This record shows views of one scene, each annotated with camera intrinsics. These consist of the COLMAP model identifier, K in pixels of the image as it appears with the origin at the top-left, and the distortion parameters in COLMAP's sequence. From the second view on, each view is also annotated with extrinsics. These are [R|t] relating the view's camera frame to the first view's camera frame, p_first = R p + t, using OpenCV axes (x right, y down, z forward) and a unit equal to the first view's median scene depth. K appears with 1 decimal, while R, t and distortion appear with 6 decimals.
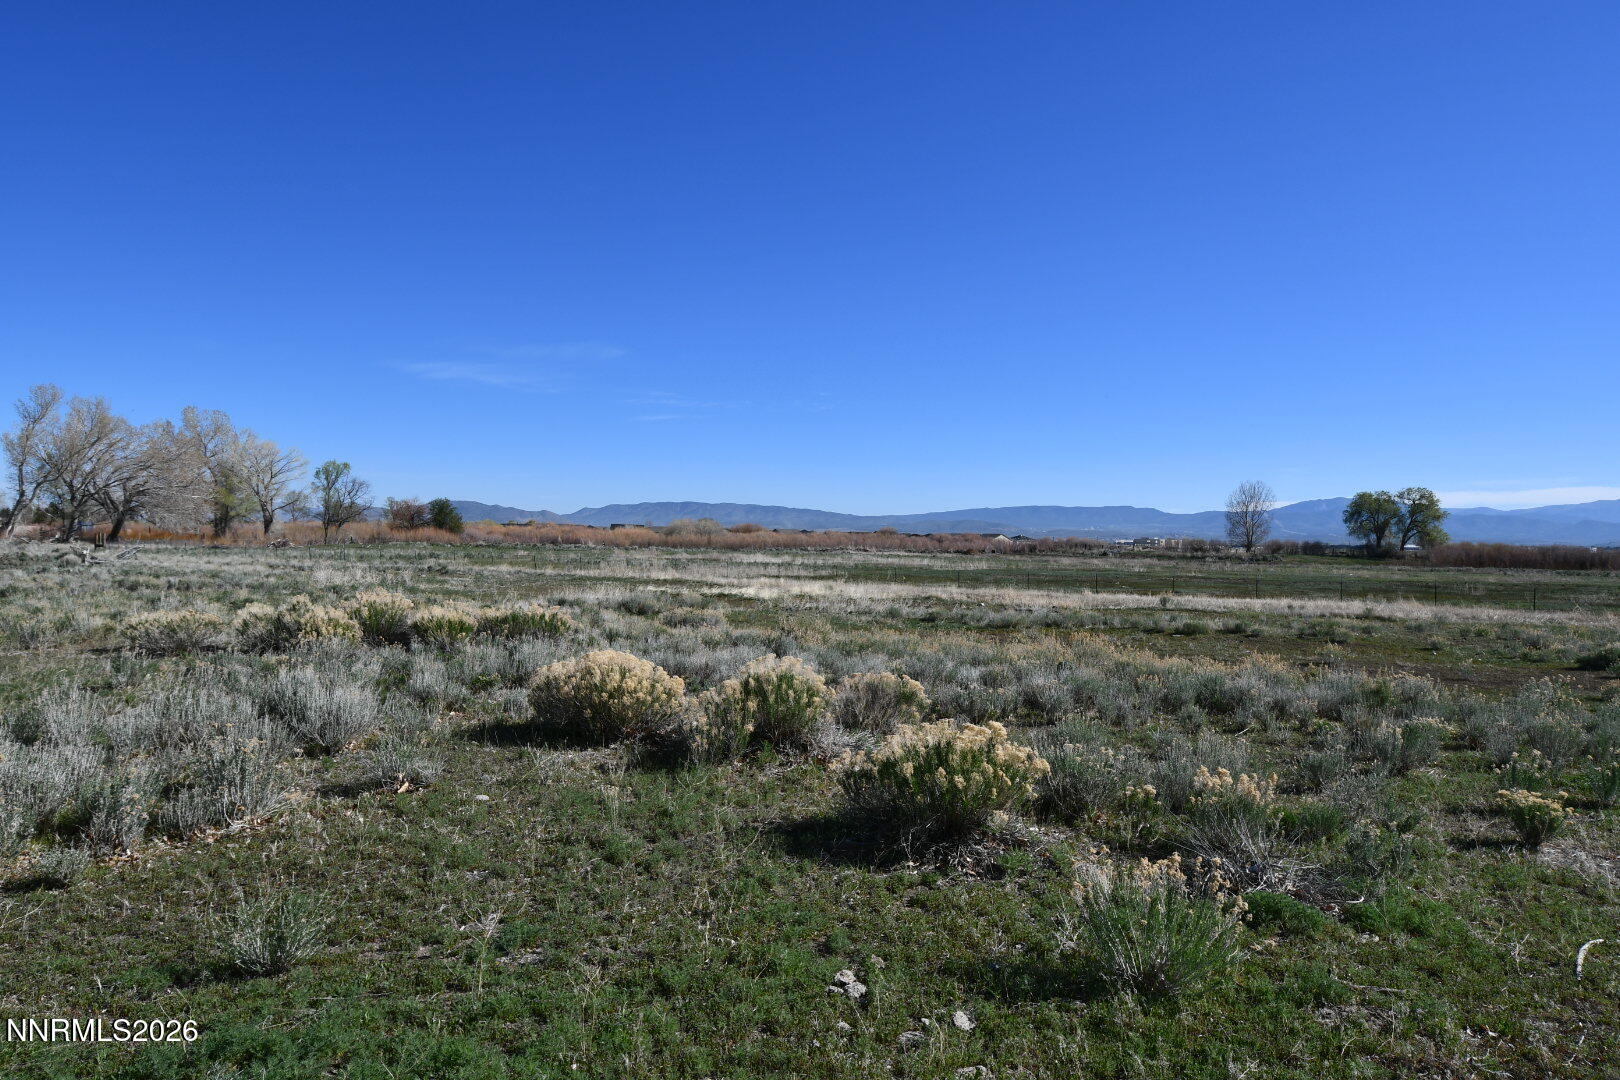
lens RADIAL K [[1068.1, 0, 814.3], [0, 1068.1, 542.2], [0, 0, 1]] dist [0.009110, 0.004606]
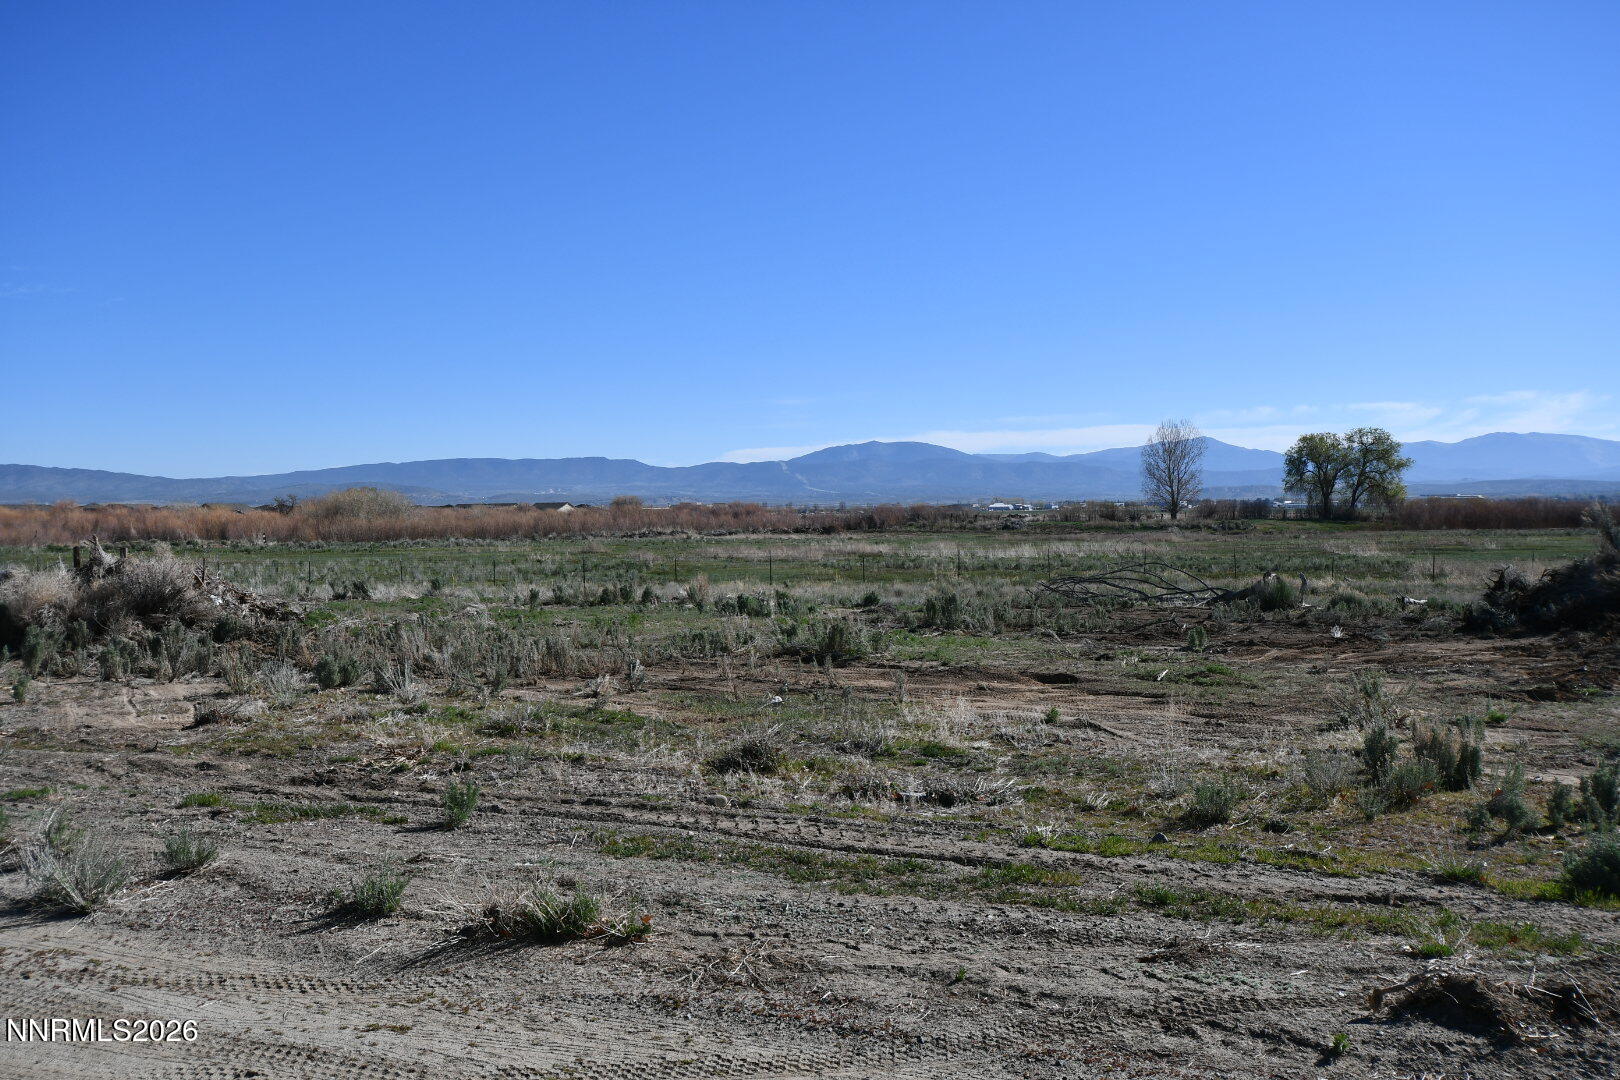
lens RADIAL K [[1635.8, 0, 811.6], [0, 1635.8, 537.4], [0, 0, 1]] dist [0.029532, 0.000000]
pose [[0.900936, -0.035482, 0.432499, -1.242576], [0.029208, 0.999350, 0.021143, -0.034896], [-0.432968, -0.006416, 0.901386, 0.413171]]
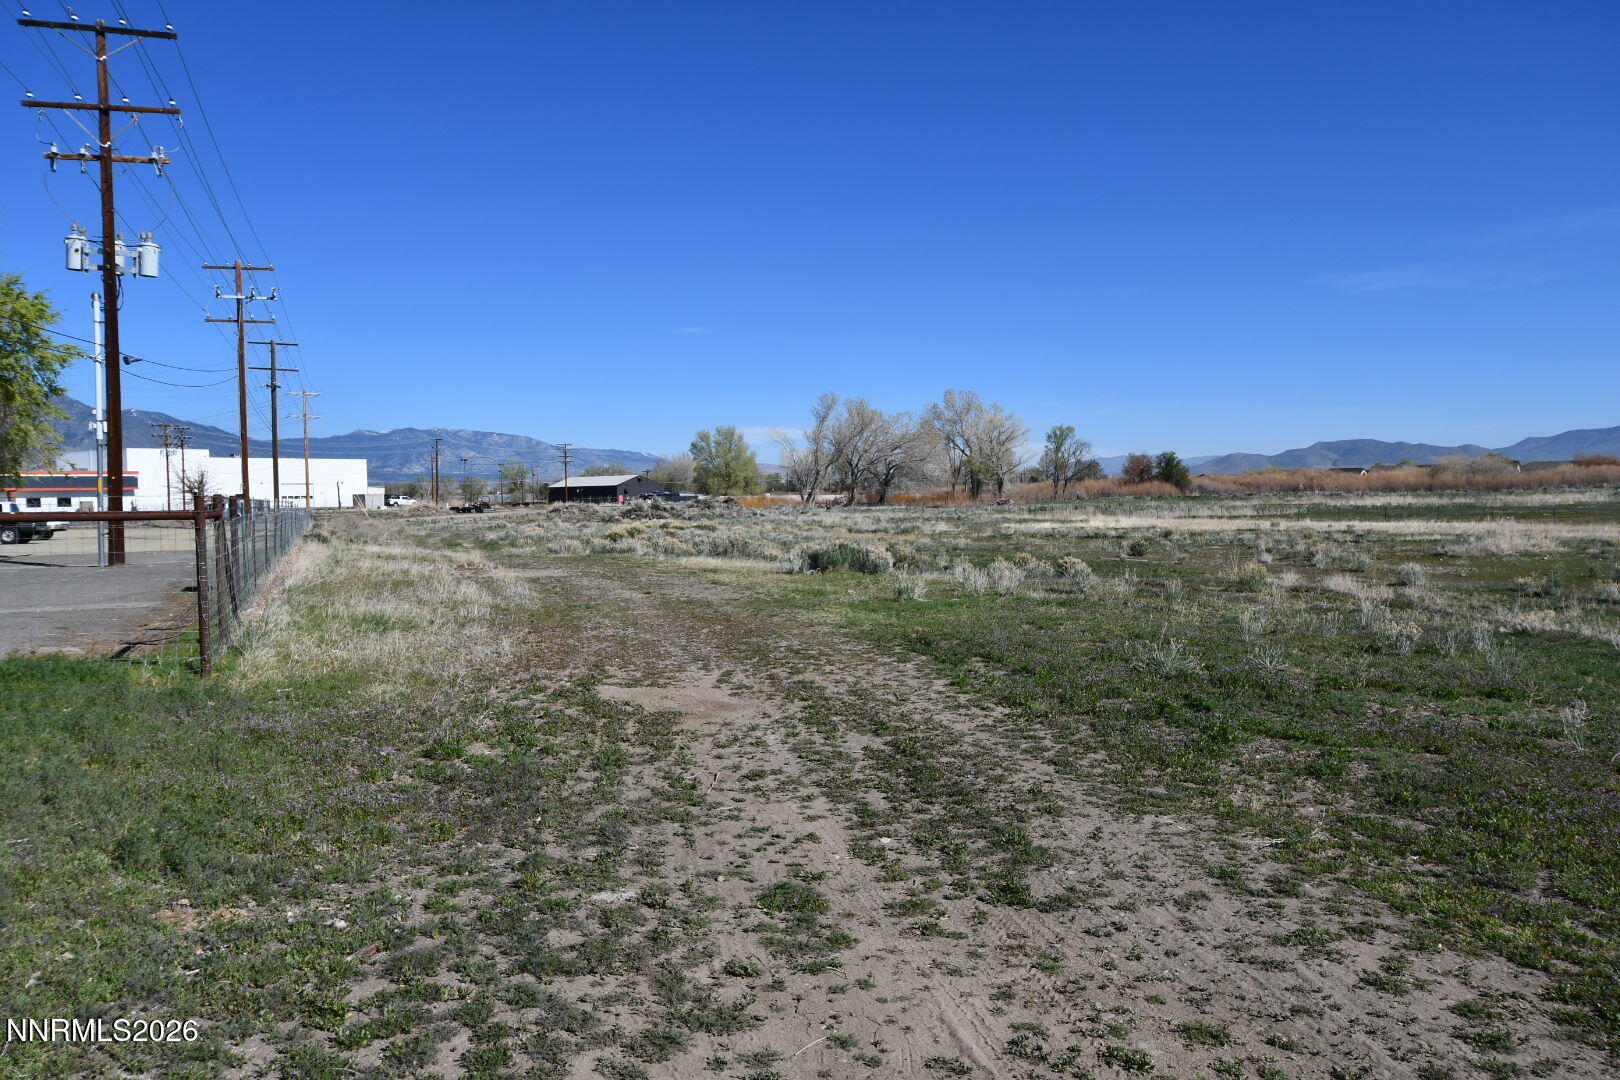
lens RADIAL K [[1263.3, 0, 811.6], [0, 1263.3, 542.0], [0, 0, 1]] dist [0.002593, 0.000340]
pose [[0.727092, -0.013391, -0.686410, 0.930522], [0.040025, 0.998936, 0.022909, 0.016284], [0.685373, -0.044130, 0.726854, -0.481348]]
